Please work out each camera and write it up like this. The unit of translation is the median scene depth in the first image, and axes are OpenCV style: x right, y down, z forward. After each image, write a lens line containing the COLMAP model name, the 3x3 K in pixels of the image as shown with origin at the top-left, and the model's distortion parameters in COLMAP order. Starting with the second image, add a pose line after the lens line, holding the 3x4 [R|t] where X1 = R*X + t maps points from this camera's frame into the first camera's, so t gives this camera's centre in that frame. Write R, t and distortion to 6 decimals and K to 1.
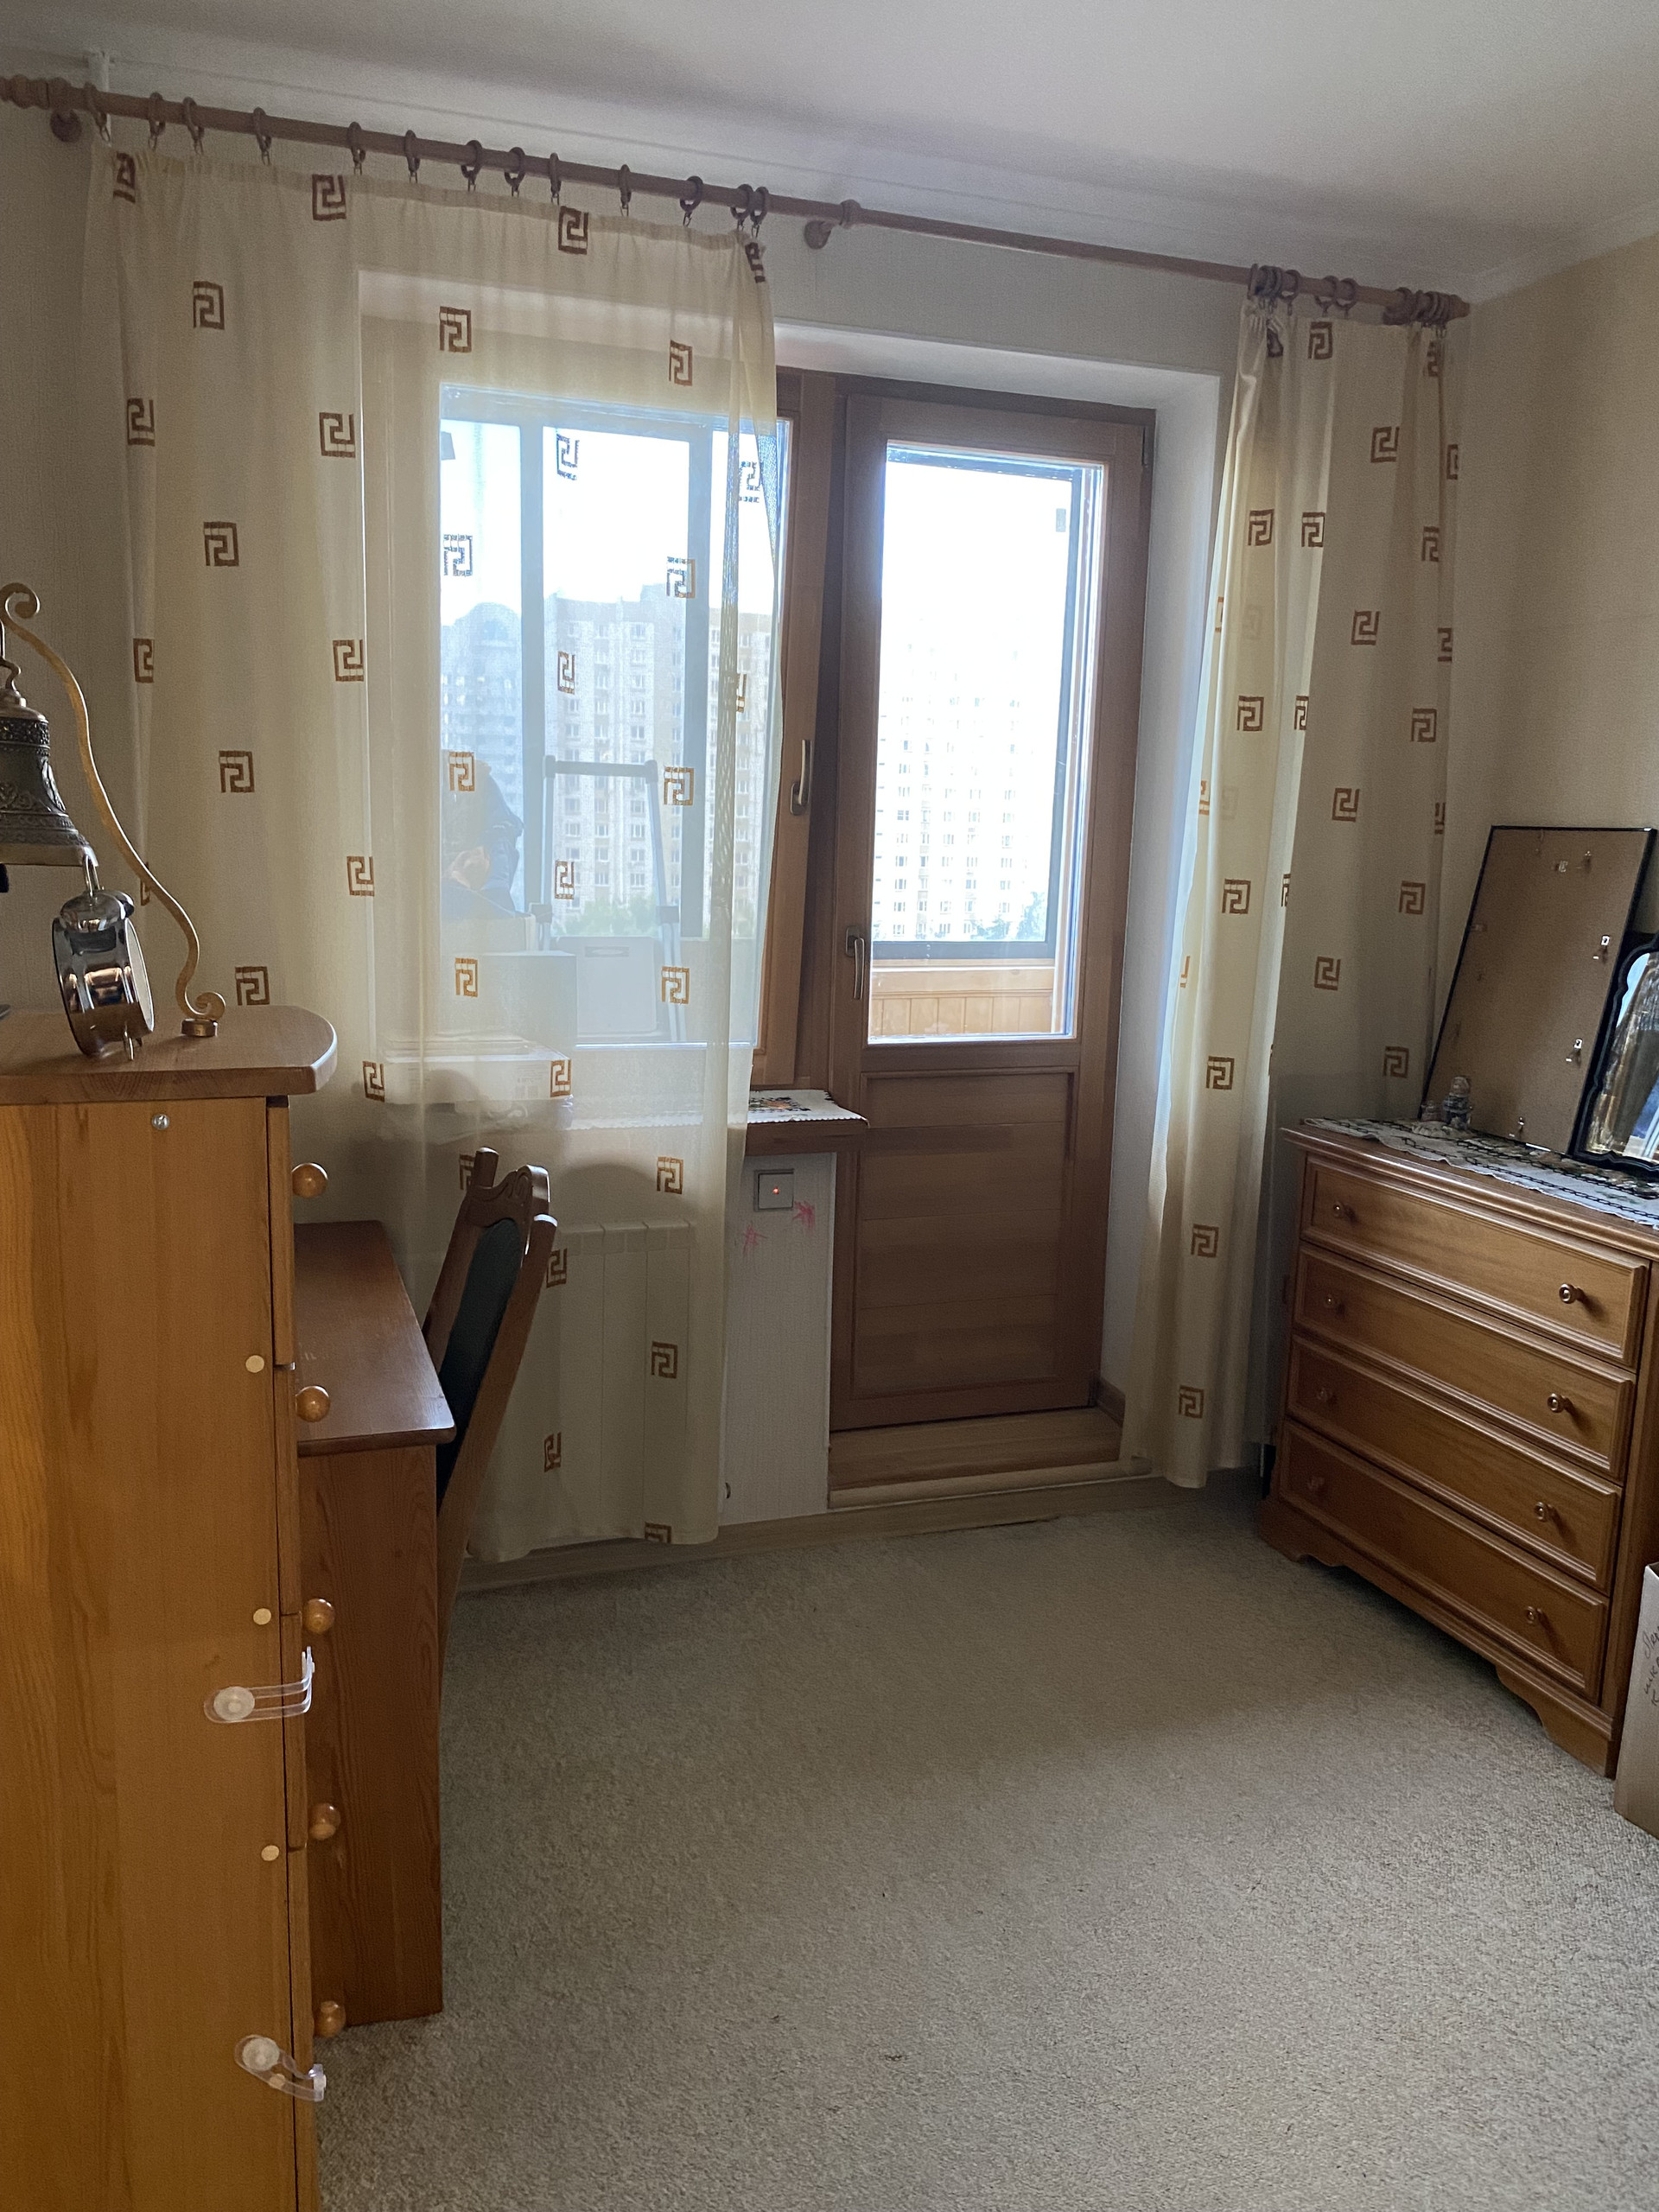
lens RADIAL K [[1656.4, 0, 828.3], [0, 1656.4, 1104.7], [0, 0, 1]] dist [0.027584, -0.037013]
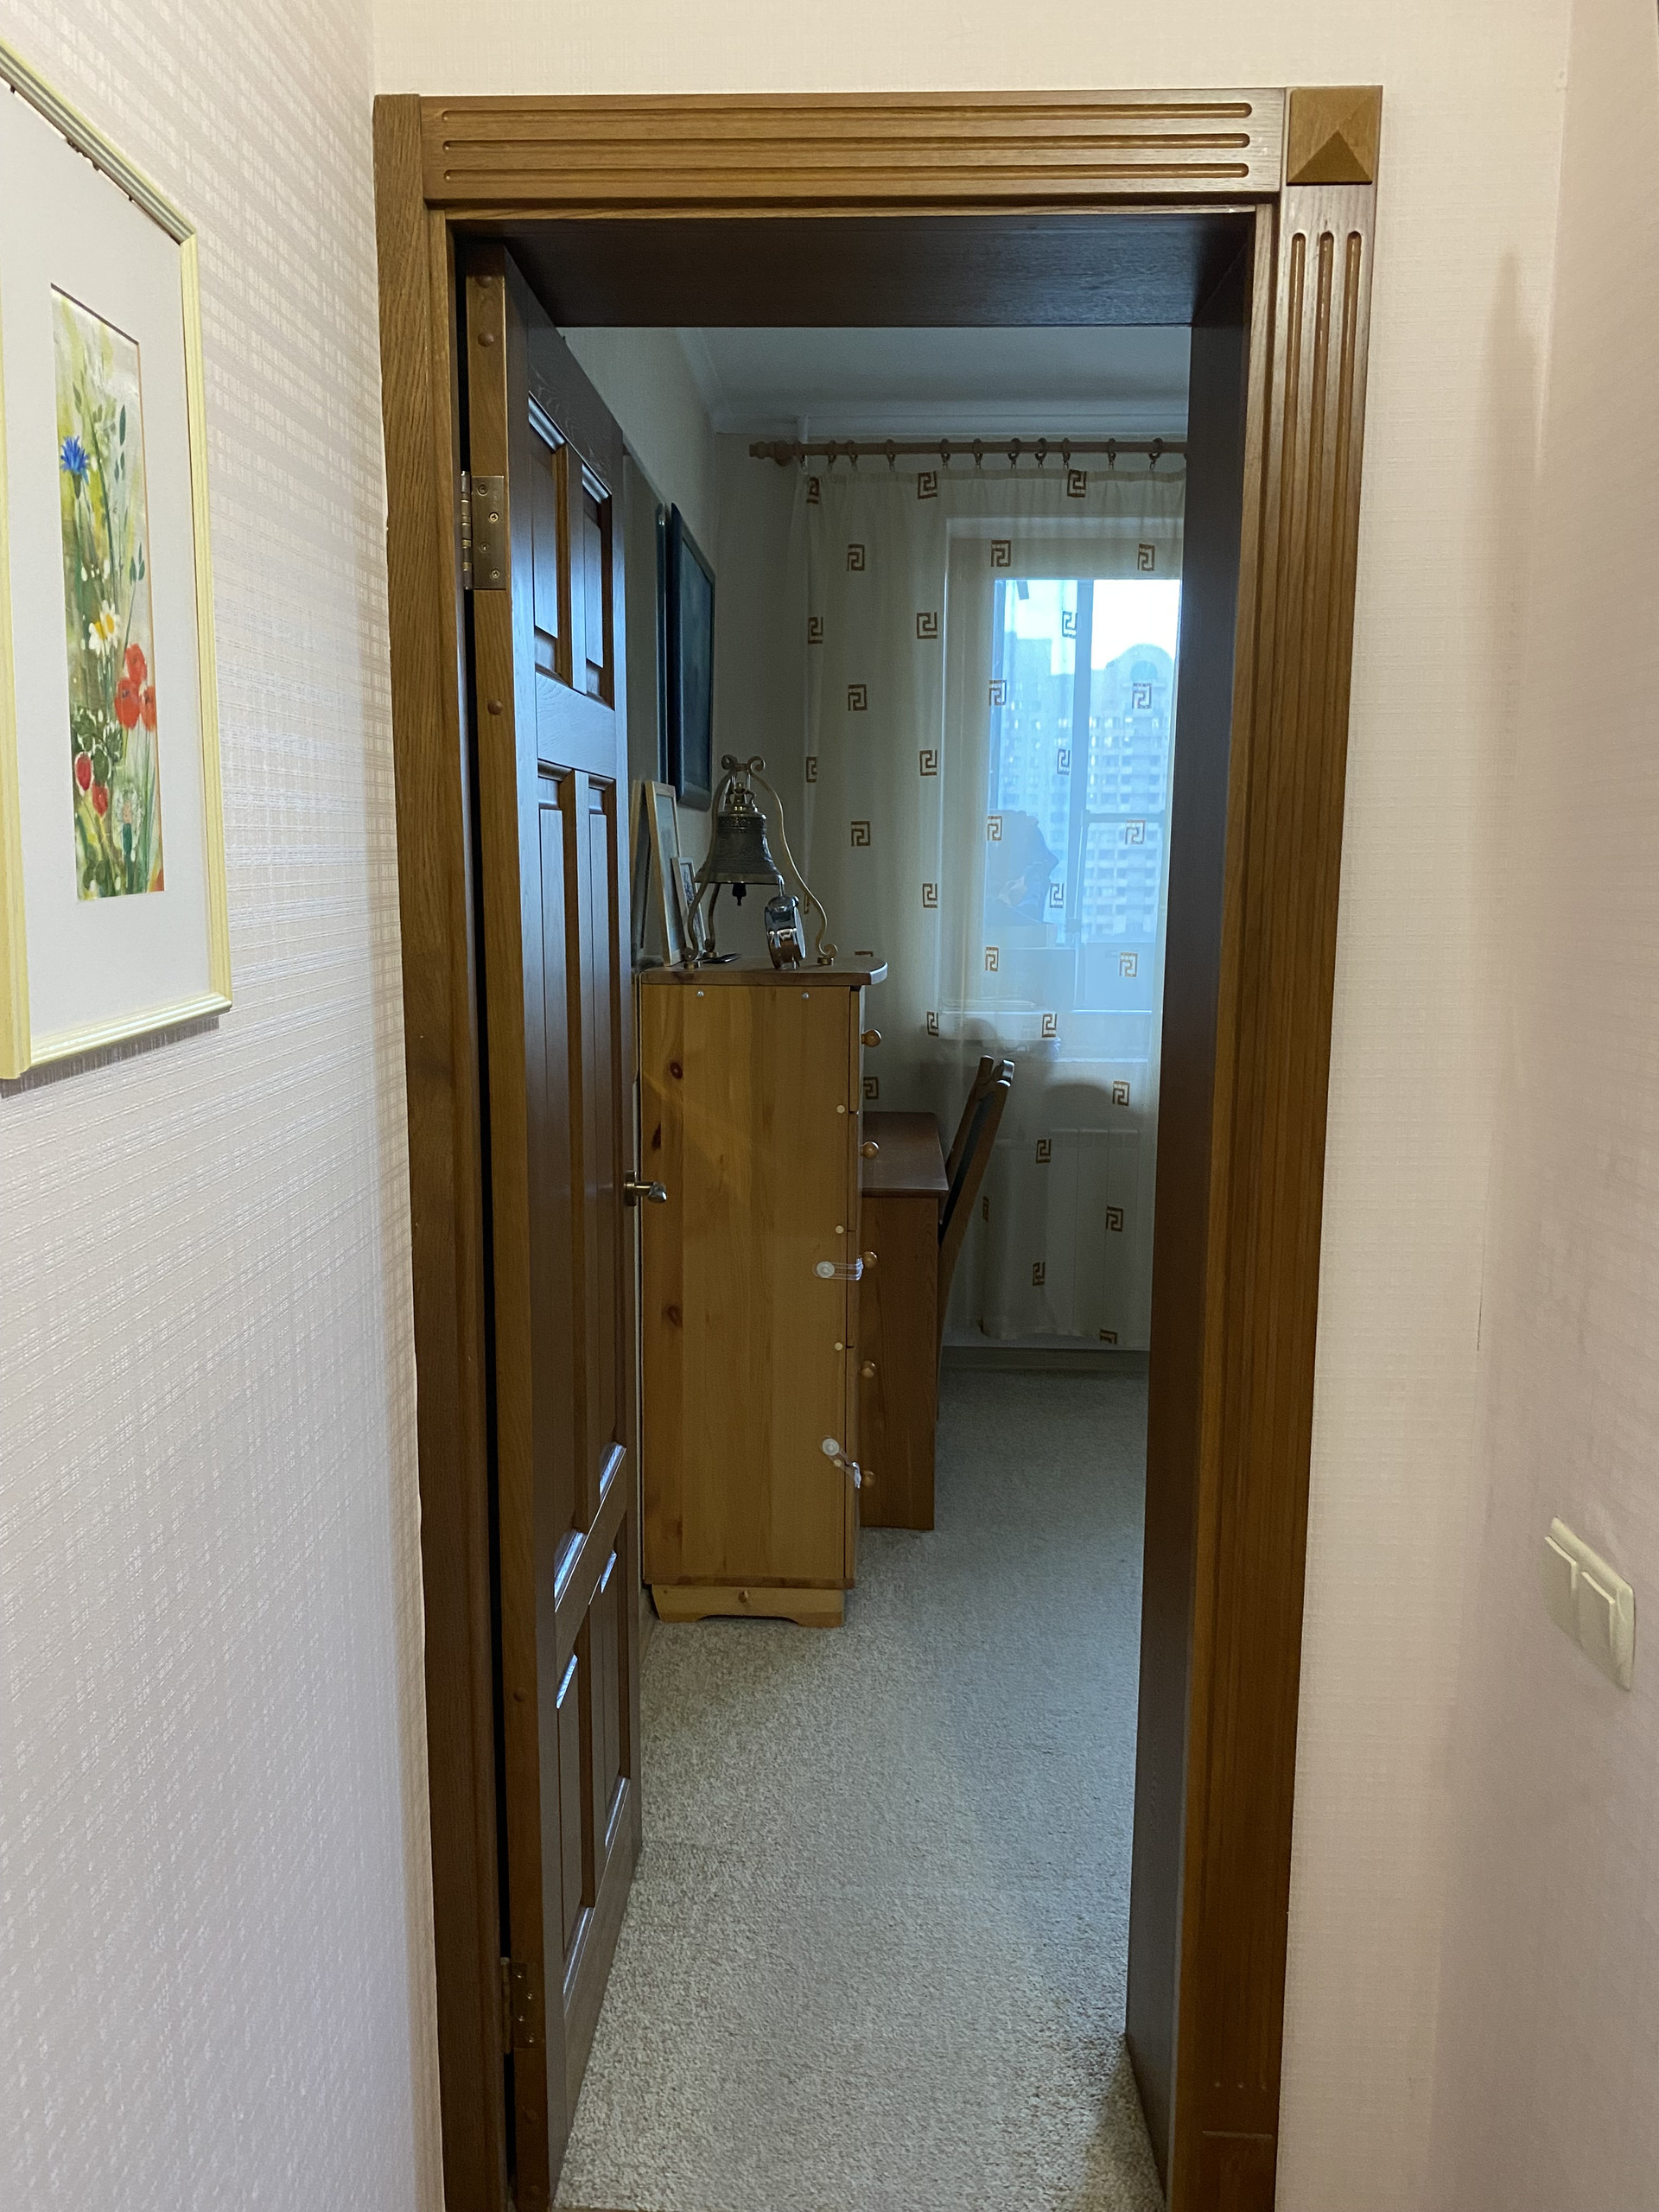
lens RADIAL K [[1656.4, 0, 820.2], [0, 1656.4, 1112.2], [0, 0, 1]] dist [0.027584, -0.037013]
pose [[0.928023, 0.036203, -0.370761, 0.230768], [-0.043086, 0.999018, -0.010298, 0.096268], [0.370024, 0.025531, 0.928671, -0.544203]]
